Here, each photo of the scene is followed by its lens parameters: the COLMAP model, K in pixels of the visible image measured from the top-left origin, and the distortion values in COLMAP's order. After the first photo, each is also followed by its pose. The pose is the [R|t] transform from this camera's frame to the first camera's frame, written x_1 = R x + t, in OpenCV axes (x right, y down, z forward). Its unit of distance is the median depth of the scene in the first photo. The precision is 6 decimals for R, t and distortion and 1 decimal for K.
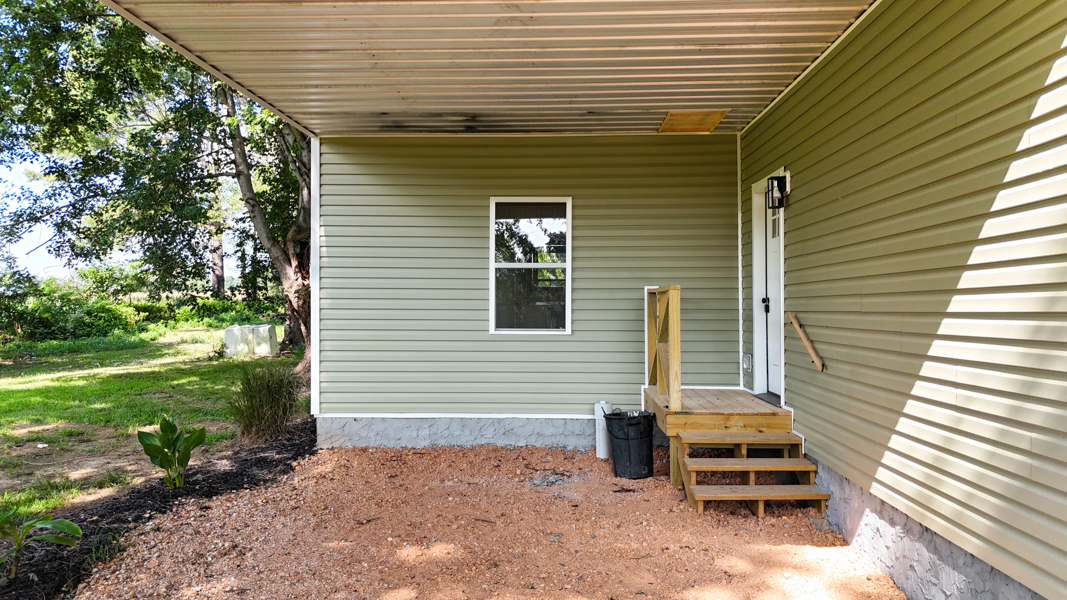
lens RADIAL K [[791.3, 0, 531.2], [0, 791.3, 301.1], [0, 0, 1]] dist [0.059269, -0.014106]
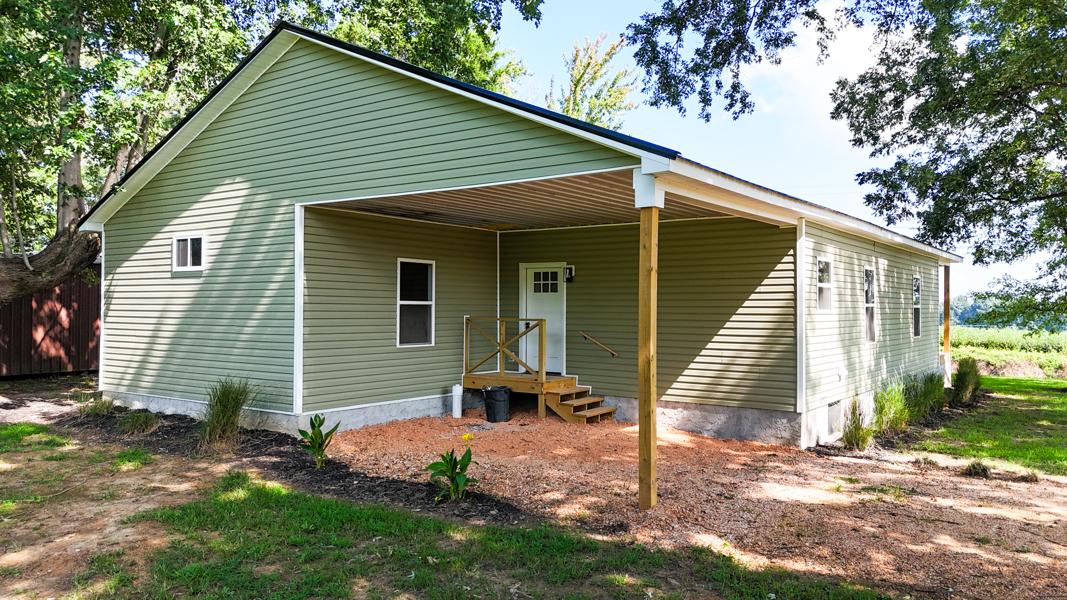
lens RADIAL K [[791.3, 0, 534.1], [0, 791.3, 301.3], [0, 0, 1]] dist [0.059269, -0.014106]
pose [[0.543825, 0.007950, 0.839161, -1.189725], [-0.012929, 0.999916, -0.001095, -0.049694], [-0.839099, -0.010254, 0.543882, -0.050260]]
